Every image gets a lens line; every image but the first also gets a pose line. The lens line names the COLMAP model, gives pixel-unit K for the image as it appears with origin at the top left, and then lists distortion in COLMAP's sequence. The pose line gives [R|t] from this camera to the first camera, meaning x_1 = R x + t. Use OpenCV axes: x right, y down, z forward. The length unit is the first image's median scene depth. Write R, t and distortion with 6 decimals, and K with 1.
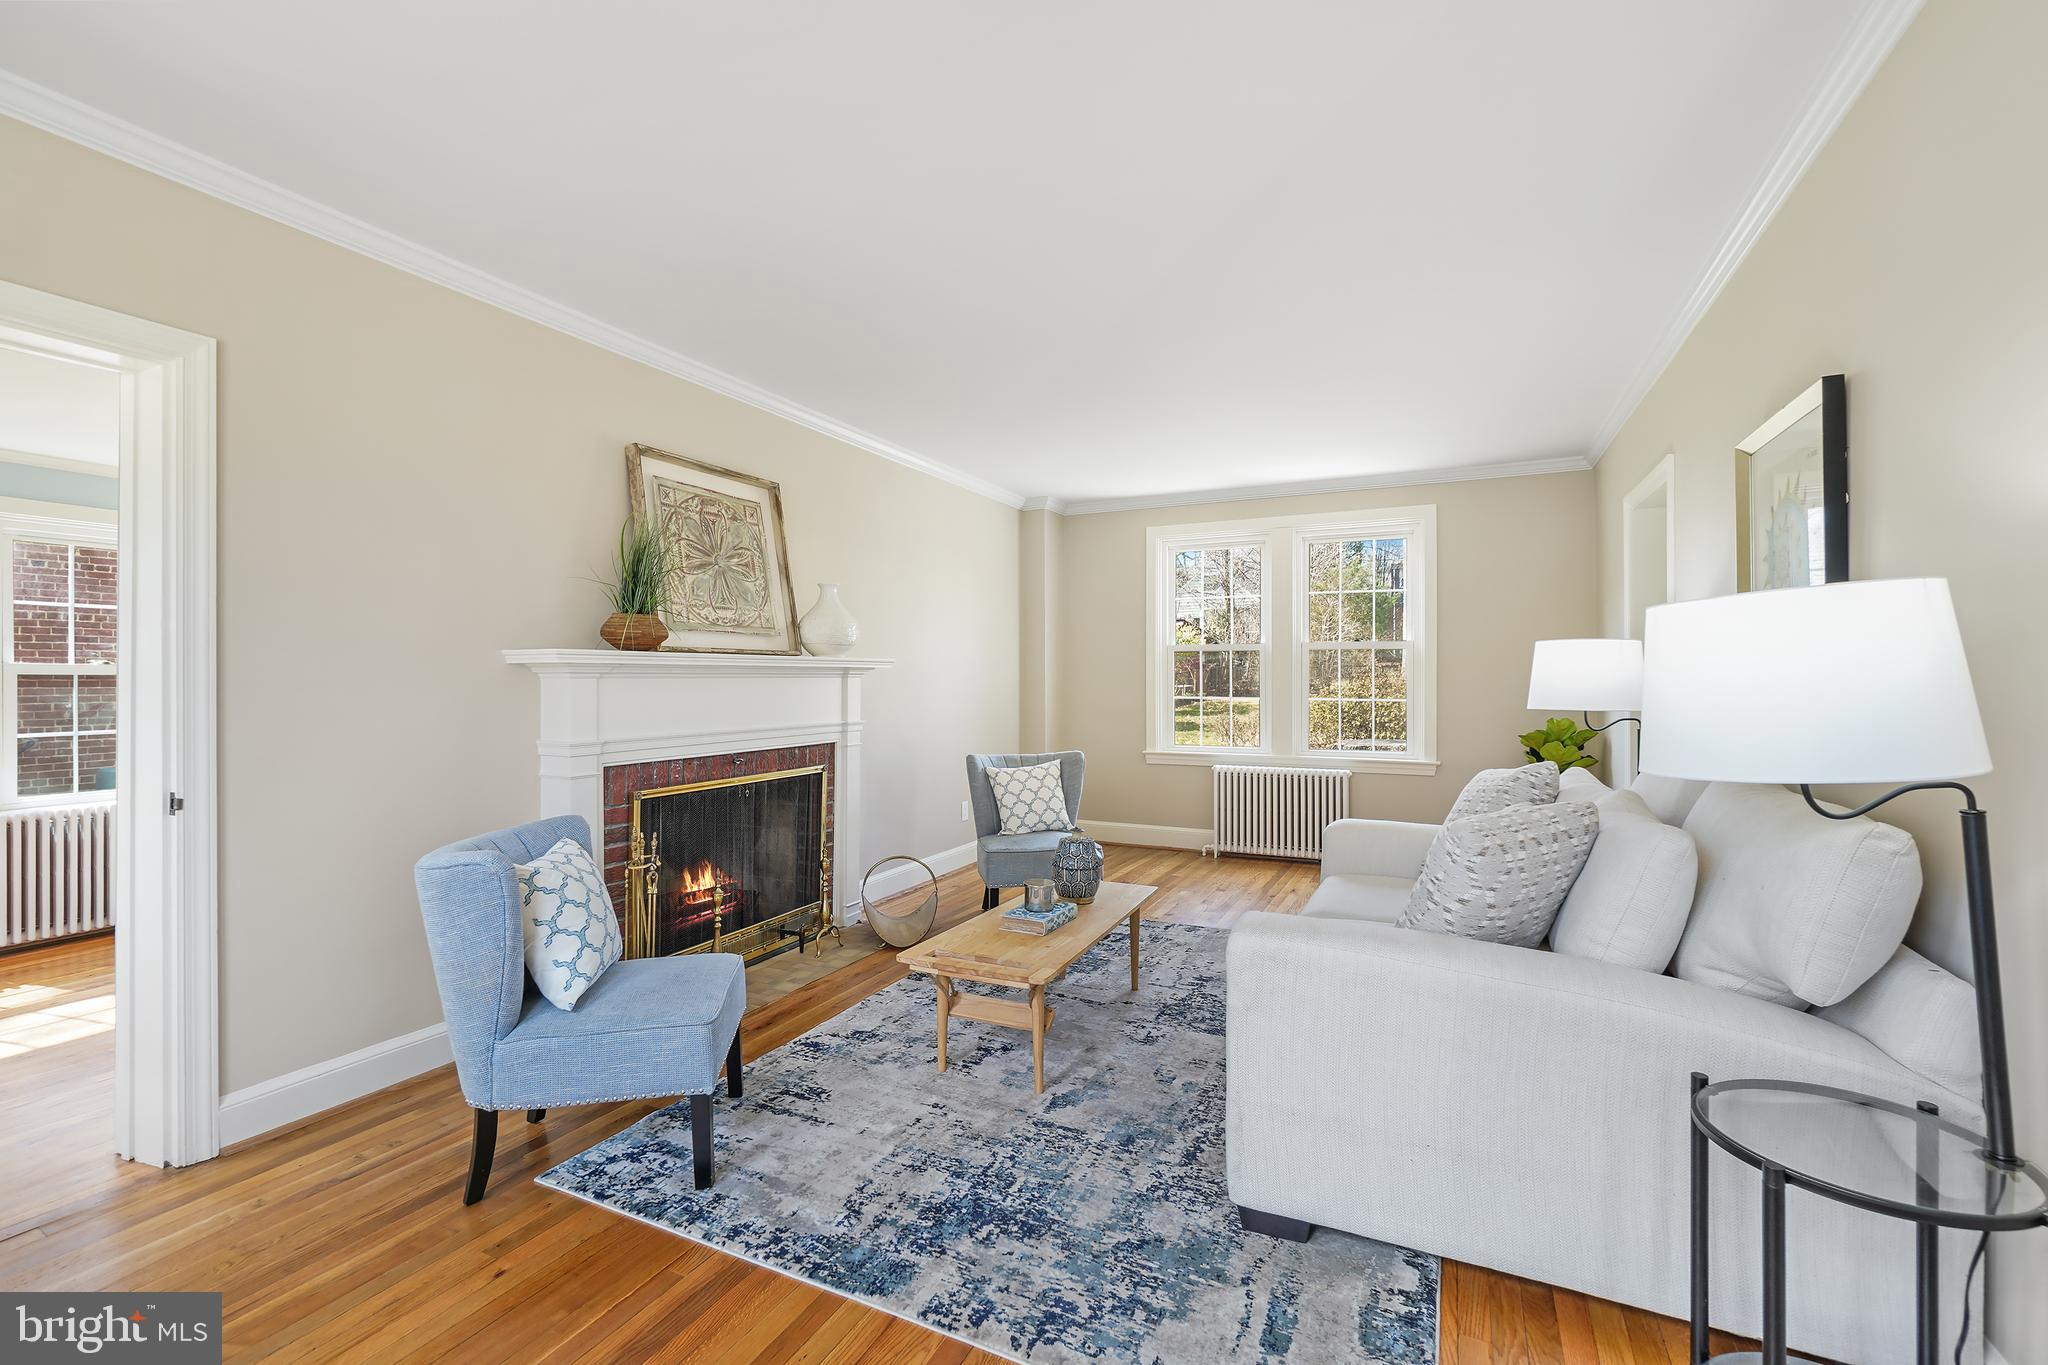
lens RADIAL K [[903.7, 0, 1030.4], [0, 903.7, 677.0], [0, 0, 1]] dist [-0.003346, 0.004074]
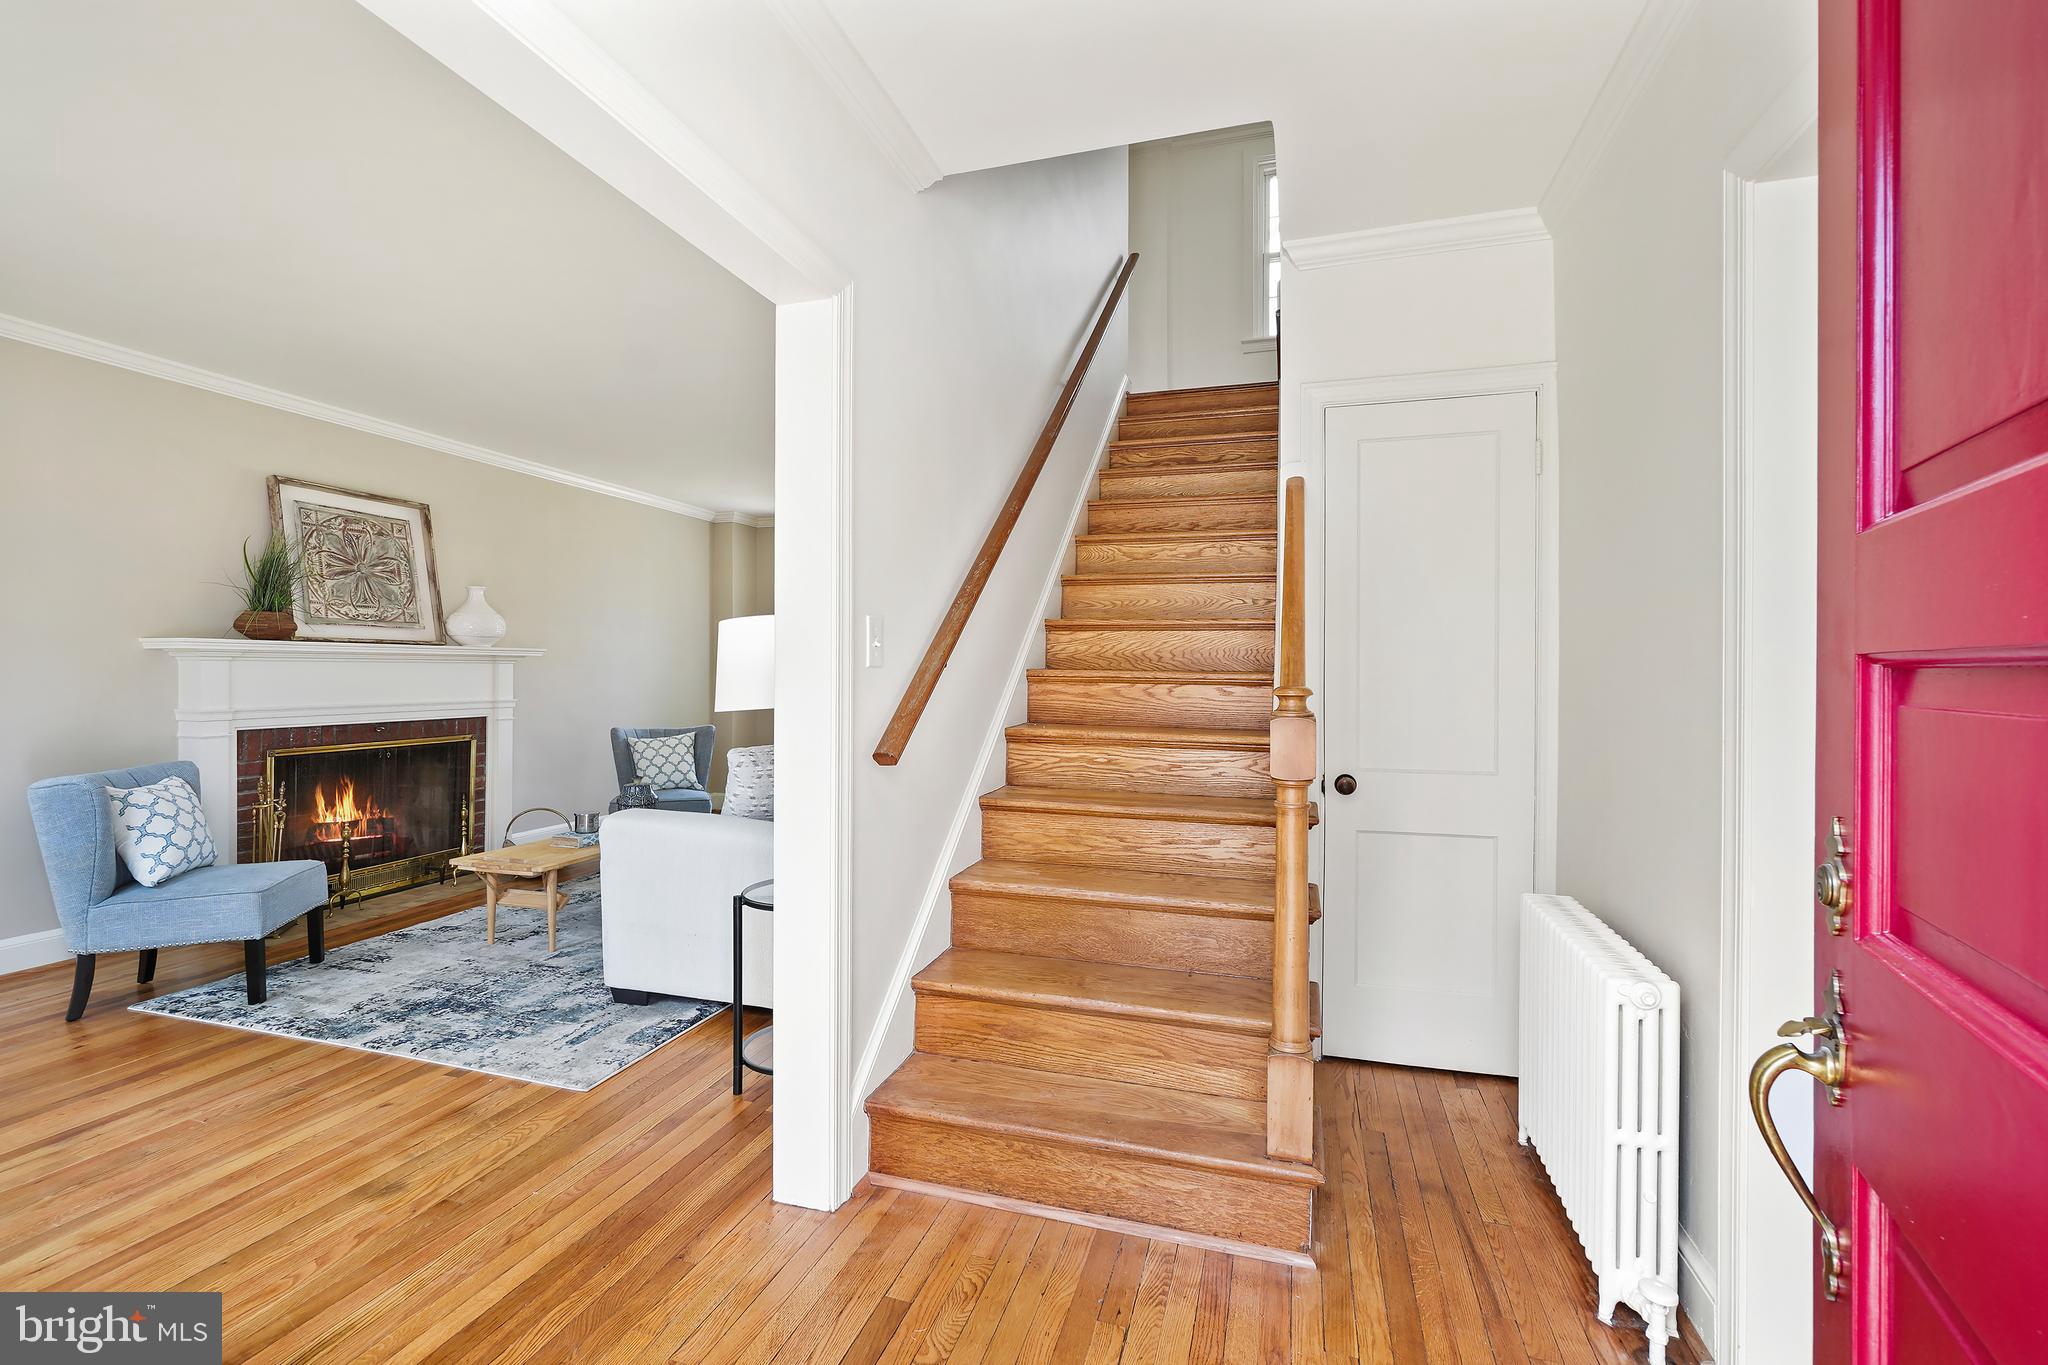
lens RADIAL K [[903.7, 0, 1026.4], [0, 903.7, 672.6], [0, 0, 1]] dist [-0.003346, 0.004074]
pose [[0.988162, 0.006995, 0.153253, 0.437296], [-0.007393, 0.999971, 0.002028, 0.006921], [-0.153234, -0.003137, 0.988185, -0.436945]]
